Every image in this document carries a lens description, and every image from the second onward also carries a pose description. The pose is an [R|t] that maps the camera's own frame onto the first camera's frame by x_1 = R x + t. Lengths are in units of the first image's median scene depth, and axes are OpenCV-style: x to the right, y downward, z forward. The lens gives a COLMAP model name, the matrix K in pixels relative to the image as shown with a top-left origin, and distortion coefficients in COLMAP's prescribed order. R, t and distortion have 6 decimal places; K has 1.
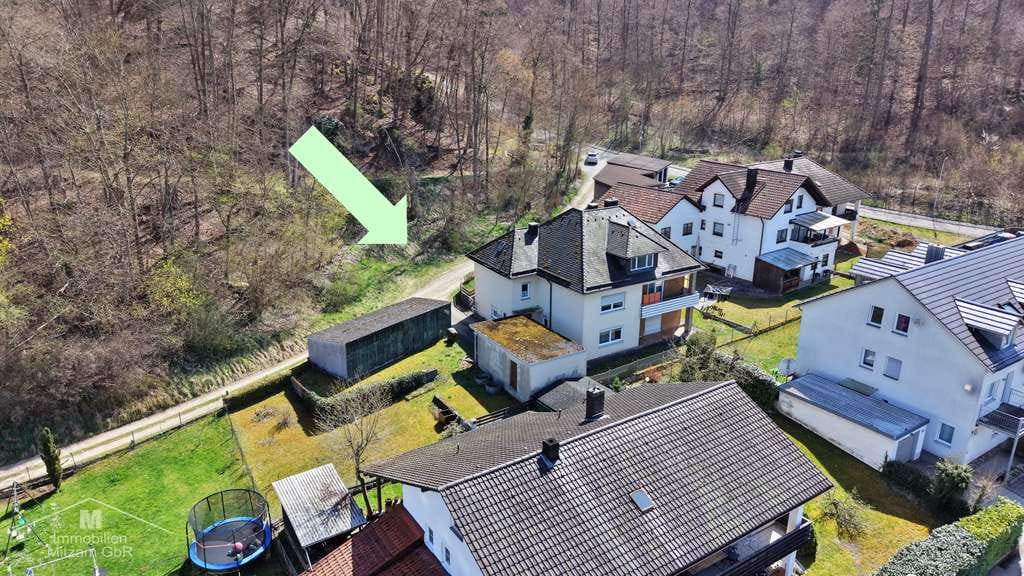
lens RADIAL K [[665.7, 0, 512.0], [0, 665.7, 288.0], [0, 0, 1]] dist [0.066012, -0.080909]
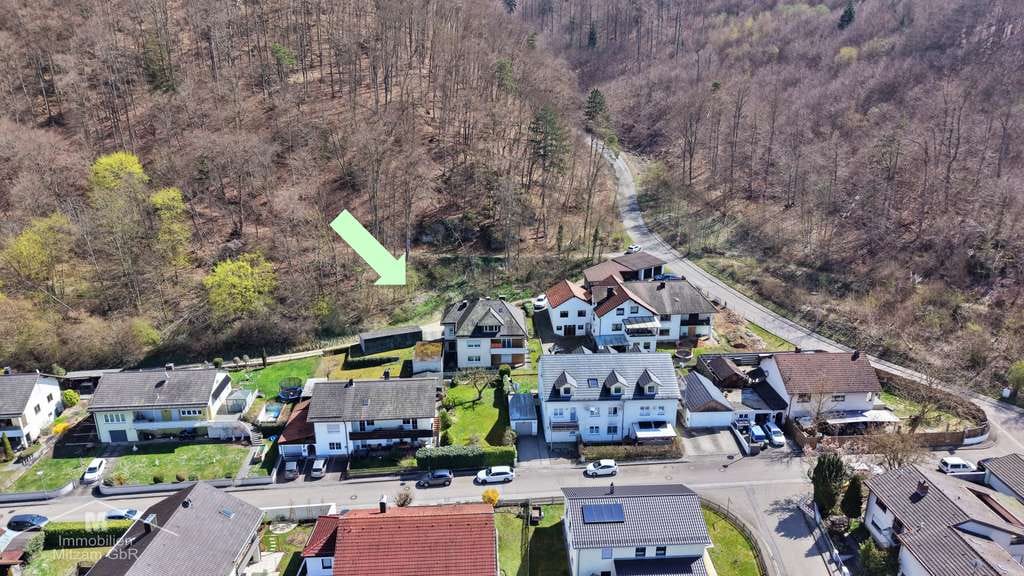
lens RADIAL K [[665.7, 0, 512.0], [0, 665.7, 288.0], [0, 0, 1]] dist [0.066012, -0.080909]
pose [[0.880837, 0.154672, -0.447439, 1.206936], [-0.157442, 0.987033, 0.031258, -0.247607], [0.446472, 0.042912, 0.893768, -0.920099]]
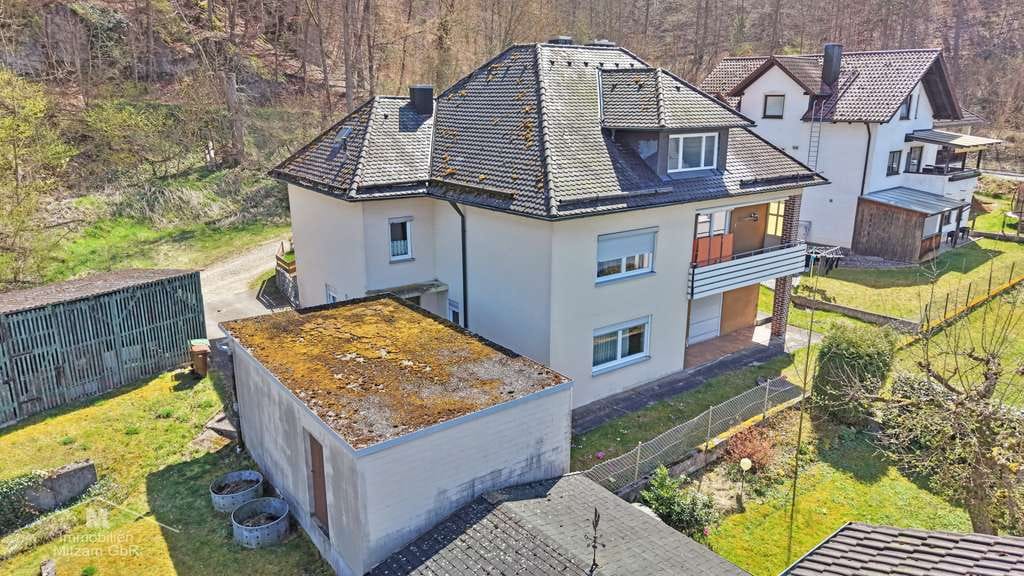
lens RADIAL K [[665.7, 0, 512.0], [0, 665.7, 288.0], [0, 0, 1]] dist [0.066012, -0.080909]
pose [[0.996383, -0.025158, 0.081164, 0.054963], [0.029458, 0.998201, -0.052219, 0.057326], [-0.079704, 0.054421, 0.995332, 0.618958]]
